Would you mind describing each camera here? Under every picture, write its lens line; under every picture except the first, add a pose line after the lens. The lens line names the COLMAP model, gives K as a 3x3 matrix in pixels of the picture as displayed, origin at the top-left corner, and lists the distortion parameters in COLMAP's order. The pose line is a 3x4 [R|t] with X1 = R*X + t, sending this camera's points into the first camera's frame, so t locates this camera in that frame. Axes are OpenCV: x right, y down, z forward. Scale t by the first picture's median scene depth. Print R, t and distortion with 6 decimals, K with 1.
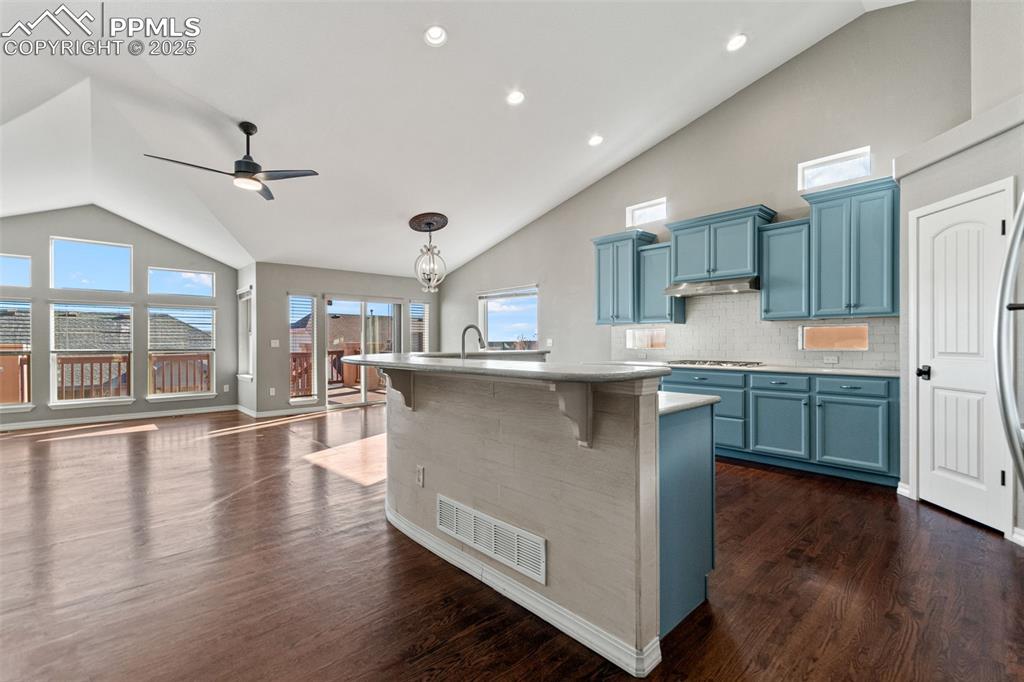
lens RADIAL K [[453.7, 0, 517.5], [0, 453.7, 343.2], [0, 0, 1]] dist [0.007155, -0.001804]
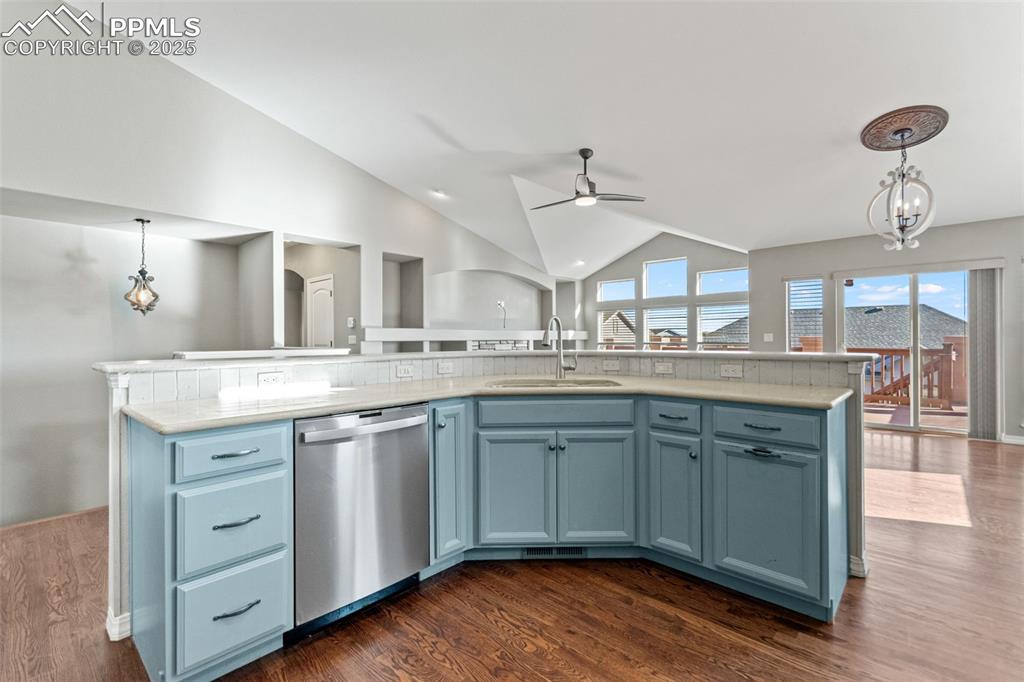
lens RADIAL K [[453.7, 0, 508.6], [0, 453.7, 338.9], [0, 0, 1]] dist [0.007155, -0.001804]
pose [[0.062416, 0.003345, -0.998045, 0.447296], [0.004016, 0.999985, 0.003603, -0.002856], [0.998042, -0.004233, 0.062402, 0.581691]]
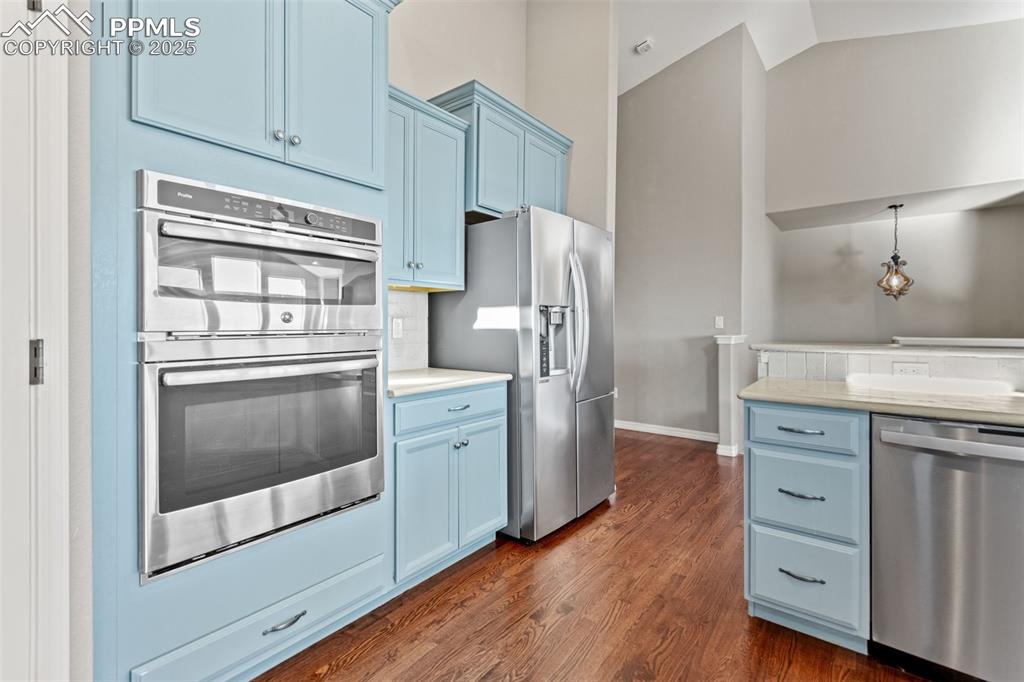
lens RADIAL K [[453.7, 0, 512.6], [0, 453.7, 325.9], [0, 0, 1]] dist [0.007155, -0.001804]
pose [[-0.989288, 0.003308, -0.145938, 0.389723], [0.002915, 0.999992, 0.002905, -0.002927], [0.145946, 0.002448, -0.989289, 0.704603]]
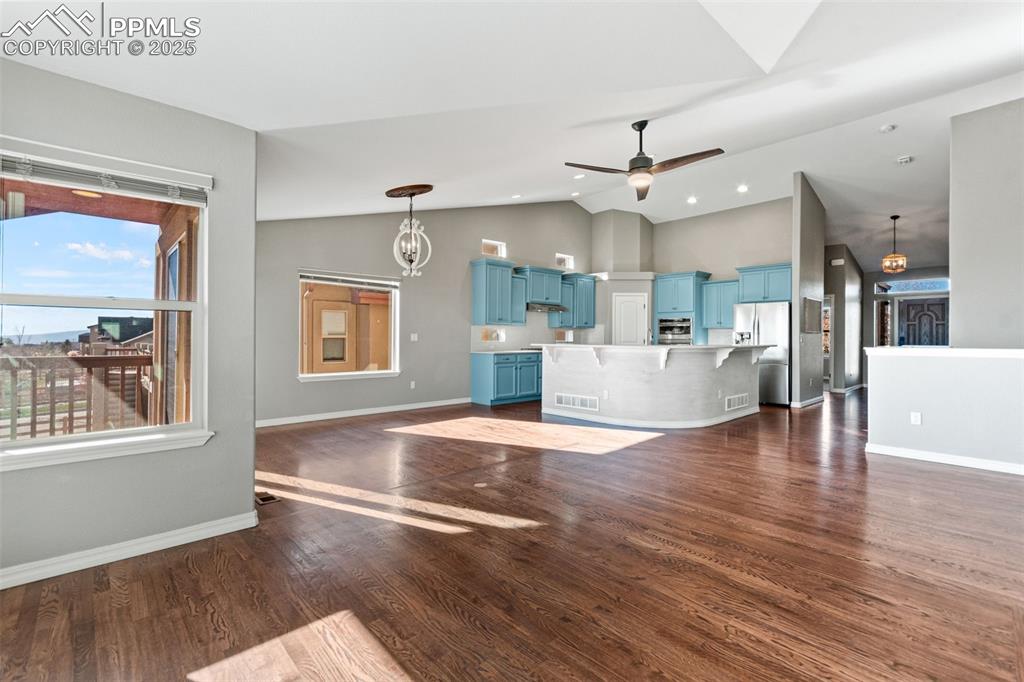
lens RADIAL K [[453.7, 0, 509.9], [0, 453.7, 333.3], [0, 0, 1]] dist [0.007155, -0.001804]
pose [[0.025386, 0.006228, 0.999658, -1.311025], [-0.005498, 0.999966, -0.006091, -0.002825], [-0.999663, -0.005342, 0.025419, 1.014631]]
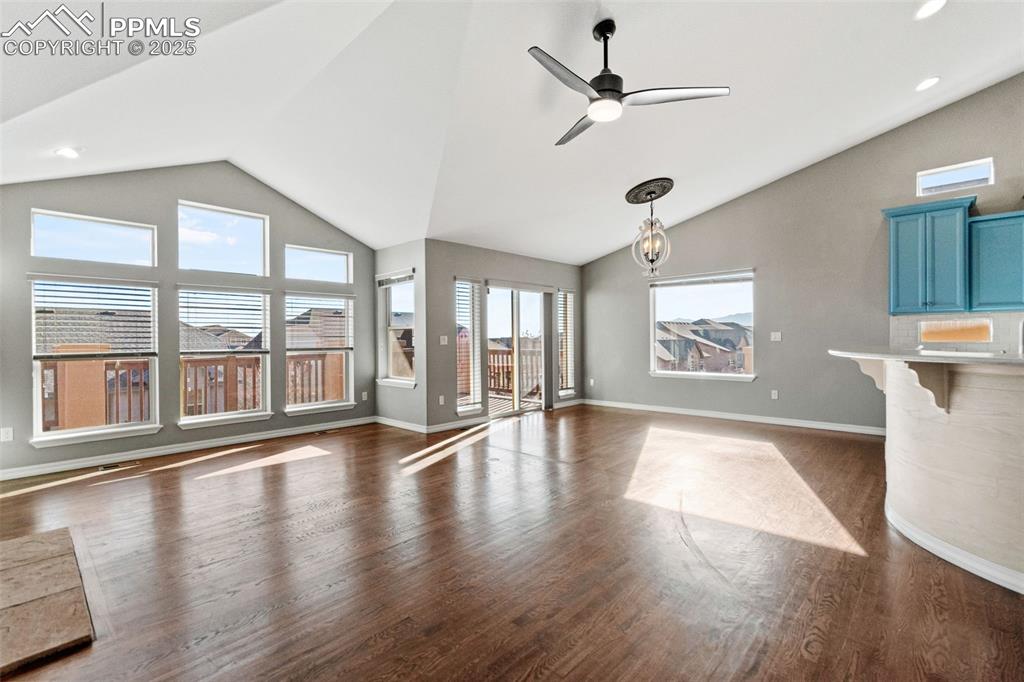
lens RADIAL K [[453.7, 0, 516.3], [0, 453.7, 338.2], [0, 0, 1]] dist [0.007155, -0.001804]
pose [[0.997642, -0.006710, 0.068308, -0.620147], [0.006865, 0.999974, -0.002025, -0.000418], [-0.068293, 0.002489, 0.997662, 0.251901]]
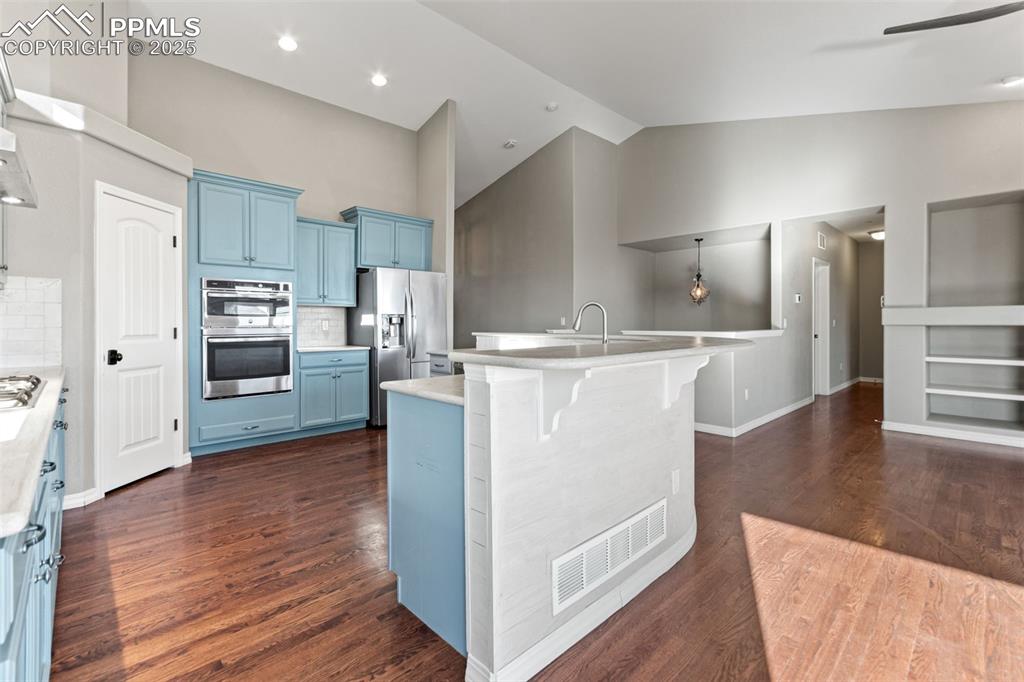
lens RADIAL K [[453.7, 0, 517.0], [0, 453.7, 324.2], [0, 0, 1]] dist [0.007155, -0.001804]
pose [[-0.999940, 0.005568, -0.009483, 0.028675], [0.005554, 0.999983, 0.001494, -0.001225], [0.009491, 0.001441, -0.999954, 1.206490]]
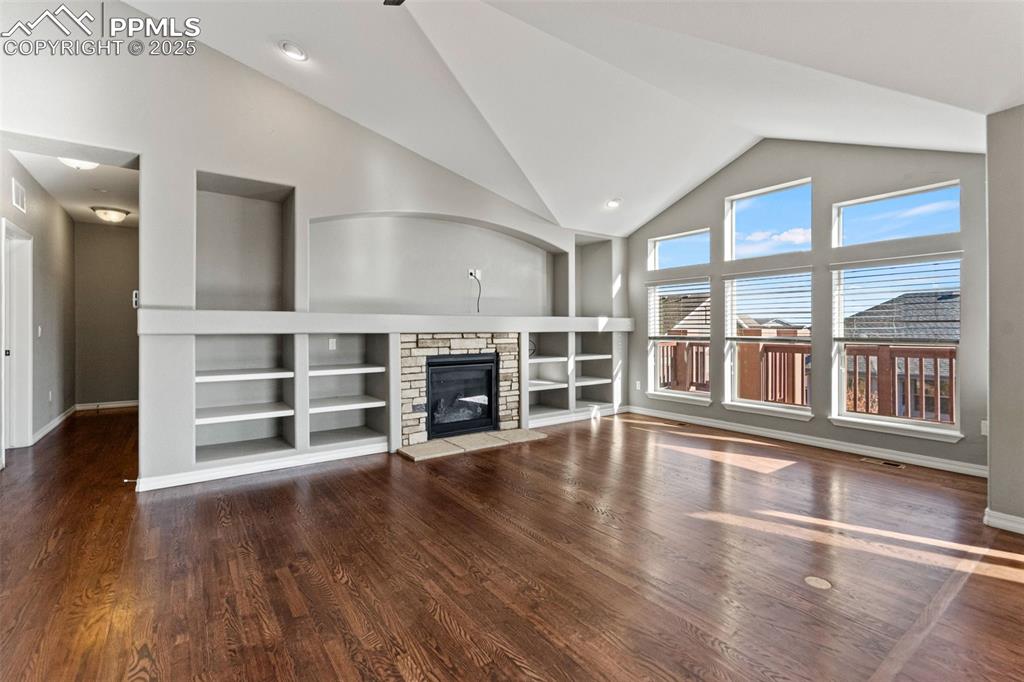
lens RADIAL K [[453.7, 0, 502.2], [0, 453.7, 329.0], [0, 0, 1]] dist [0.007155, -0.001804]
pose [[-0.137956, 0.002959, -0.990434, -0.186528], [0.001675, 0.999995, 0.002754, -0.002093], [0.990437, -0.001280, -0.137960, 0.852806]]
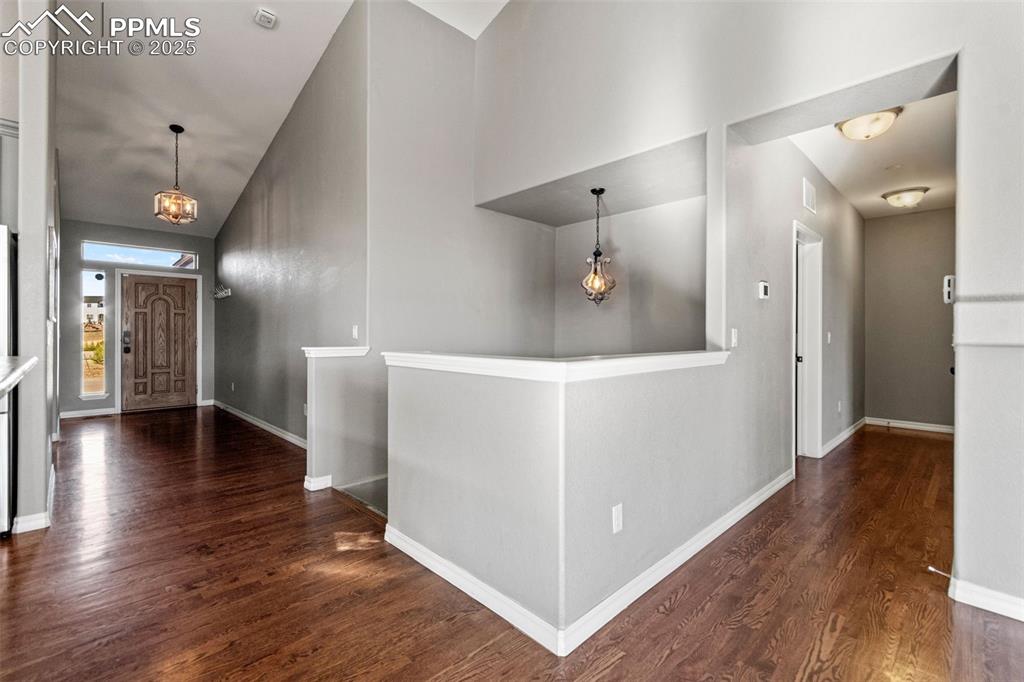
lens RADIAL K [[453.7, 0, 511.6], [0, 453.7, 333.8], [0, 0, 1]] dist [0.007155, -0.001804]
pose [[-0.999863, -0.001496, -0.016479, -0.350456], [-0.001470, 0.999998, -0.001559, -0.001847], [0.016481, -0.001535, -0.999863, 0.657631]]
